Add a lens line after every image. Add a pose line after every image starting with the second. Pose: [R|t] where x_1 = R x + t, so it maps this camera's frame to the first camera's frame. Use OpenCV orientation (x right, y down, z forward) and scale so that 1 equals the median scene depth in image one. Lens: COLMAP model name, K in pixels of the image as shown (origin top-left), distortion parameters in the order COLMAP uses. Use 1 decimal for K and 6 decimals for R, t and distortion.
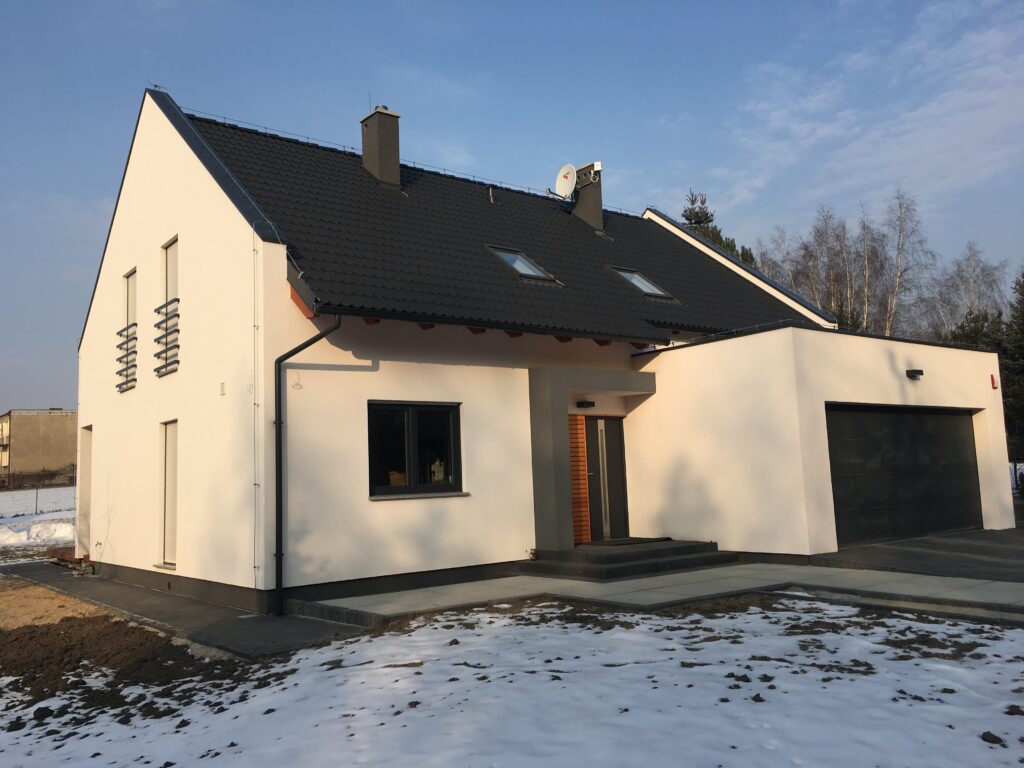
lens RADIAL K [[858.9, 0, 512.0], [0, 858.9, 384.0], [0, 0, 1]] dist [0.095157, -0.128858]
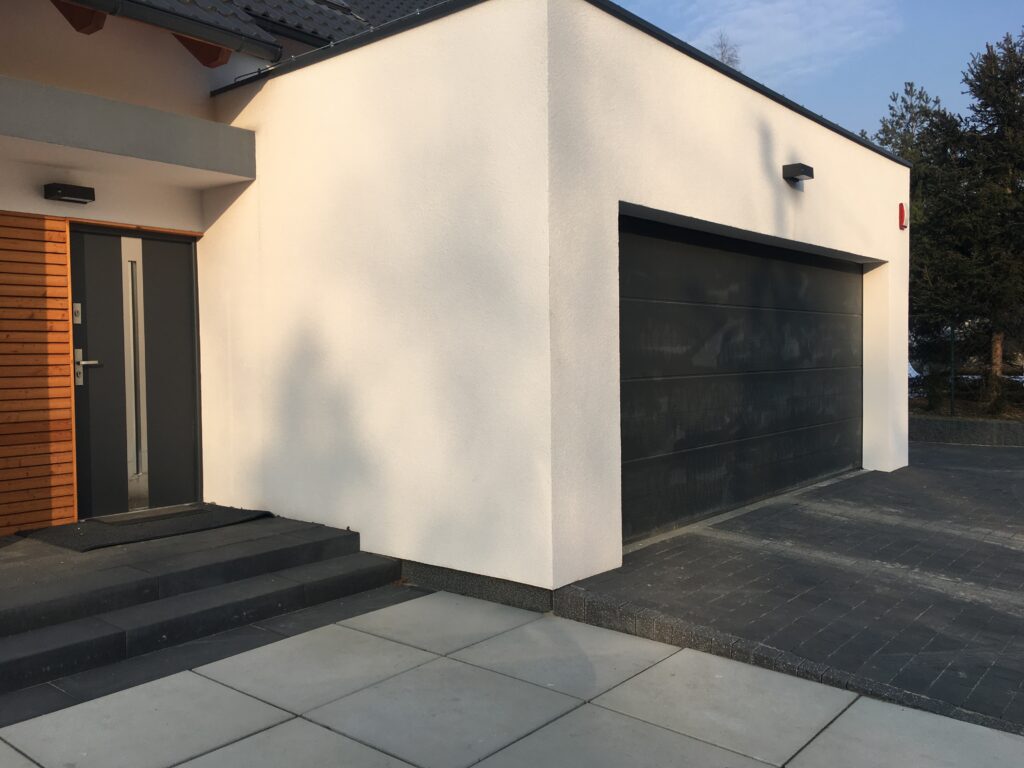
lens RADIAL K [[858.9, 0, 512.0], [0, 858.9, 384.0], [0, 0, 1]] dist [0.095157, -0.128858]
pose [[0.976018, 0.020020, 0.216769, 0.205467], [-0.050958, 0.989107, 0.138093, 0.046202], [-0.211643, -0.145827, 0.966407, 0.554503]]
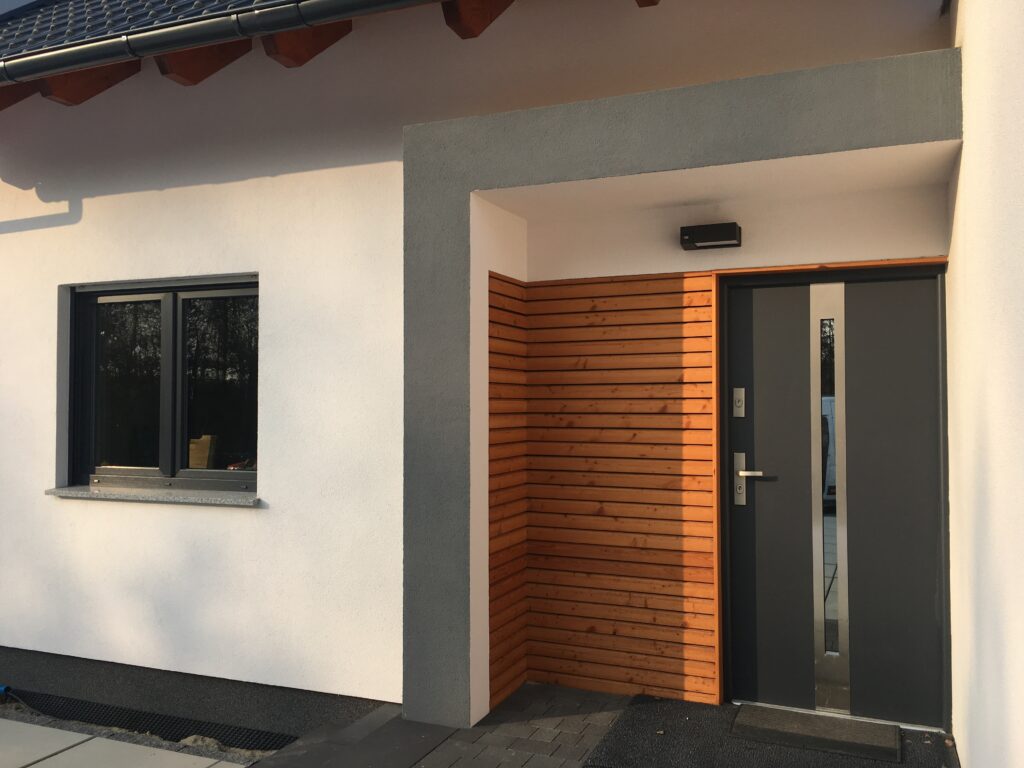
lens RADIAL K [[858.9, 0, 512.0], [0, 858.9, 384.0], [0, 0, 1]] dist [0.095157, -0.128858]
pose [[0.493247, 0.020452, -0.869649, 0.312331], [0.079250, 0.994510, 0.068338, 0.049010], [0.866272, -0.102627, 0.488918, 0.809371]]
